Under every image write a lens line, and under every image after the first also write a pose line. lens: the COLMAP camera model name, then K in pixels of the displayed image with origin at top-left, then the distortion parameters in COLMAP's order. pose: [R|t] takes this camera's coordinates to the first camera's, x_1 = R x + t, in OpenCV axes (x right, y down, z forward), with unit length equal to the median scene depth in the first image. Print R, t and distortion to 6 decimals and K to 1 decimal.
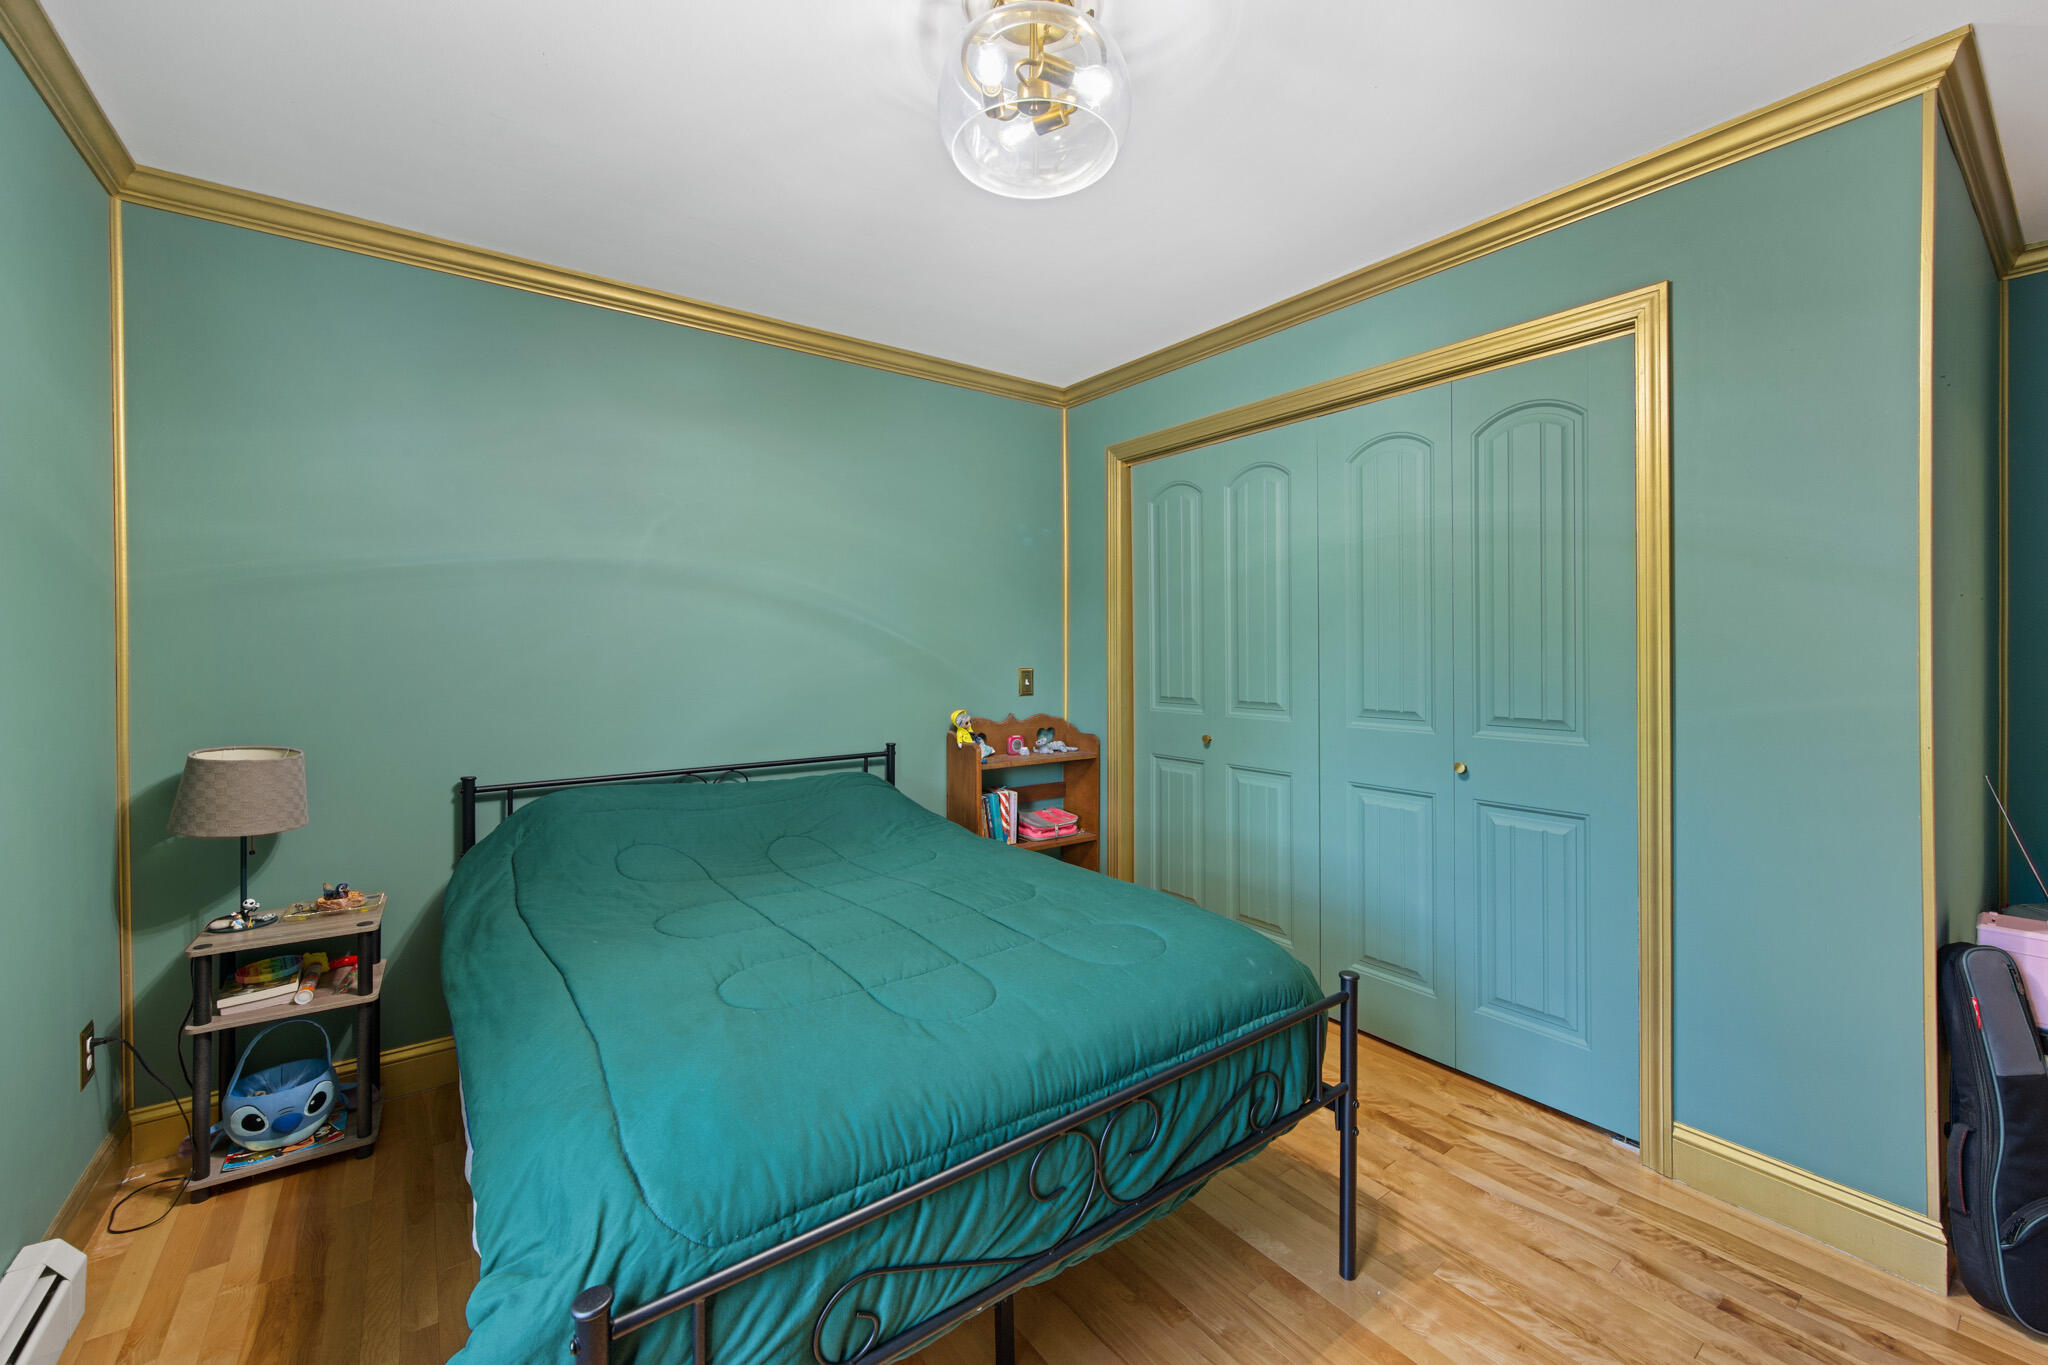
lens RADIAL K [[815.2, 0, 1028.5], [0, 815.2, 646.3], [0, 0, 1]] dist [-0.000703, 0.000102]
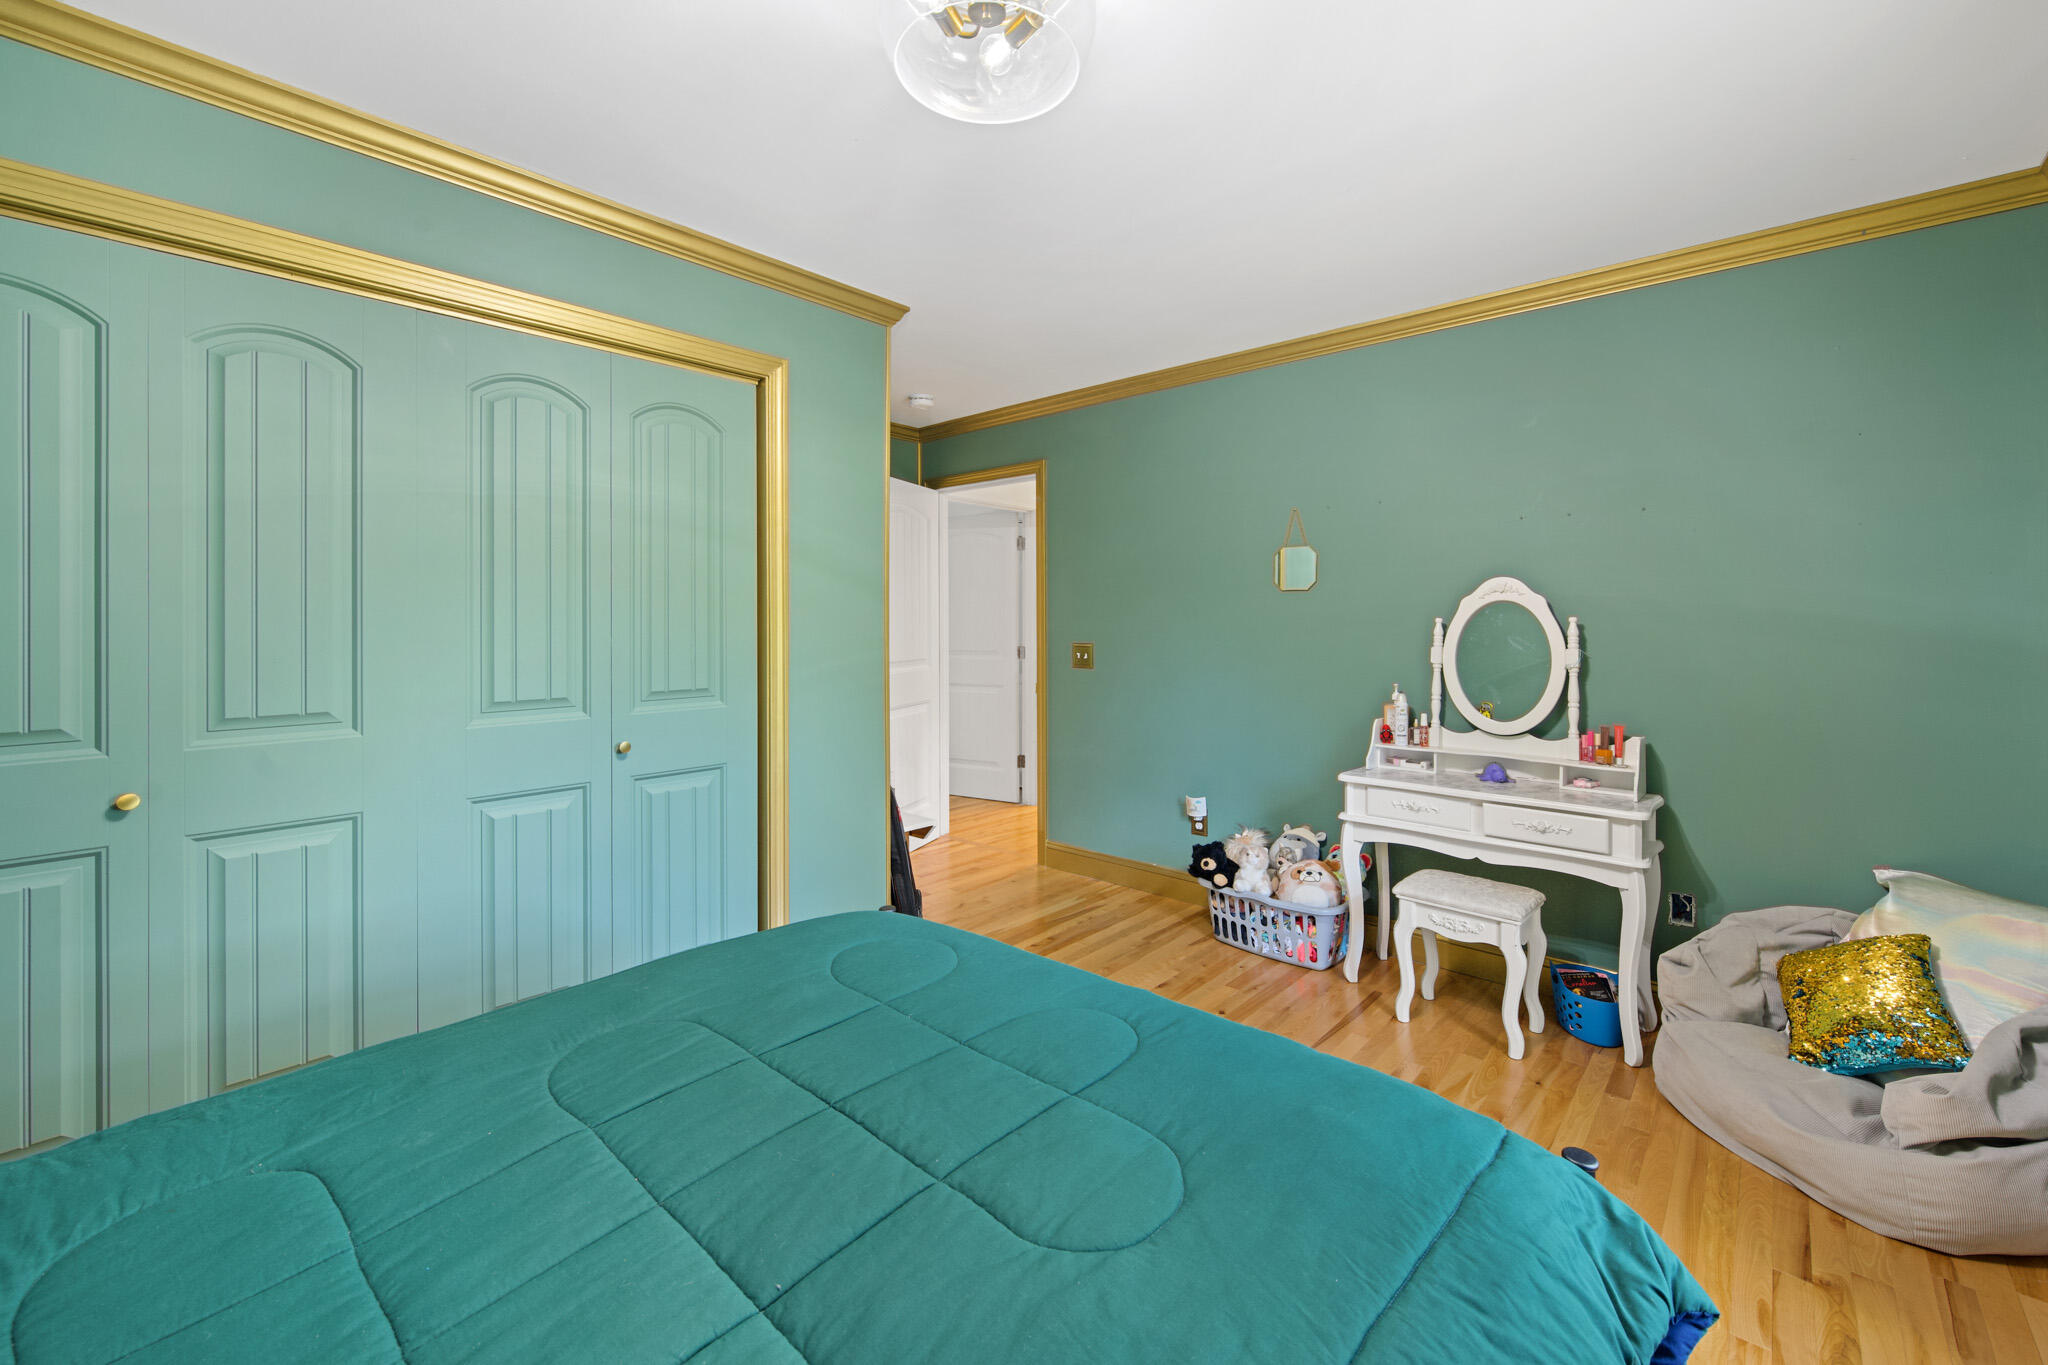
lens RADIAL K [[827.9, 0, 1015.1], [0, 827.9, 626.6], [0, 0, 1]] dist [-0.003656, -0.000116]
pose [[-0.188183, 0.003154, 0.982129, -0.536077], [0.002502, 0.999993, -0.002732, 0.006047], [-0.982131, 0.001943, -0.188189, 0.704374]]
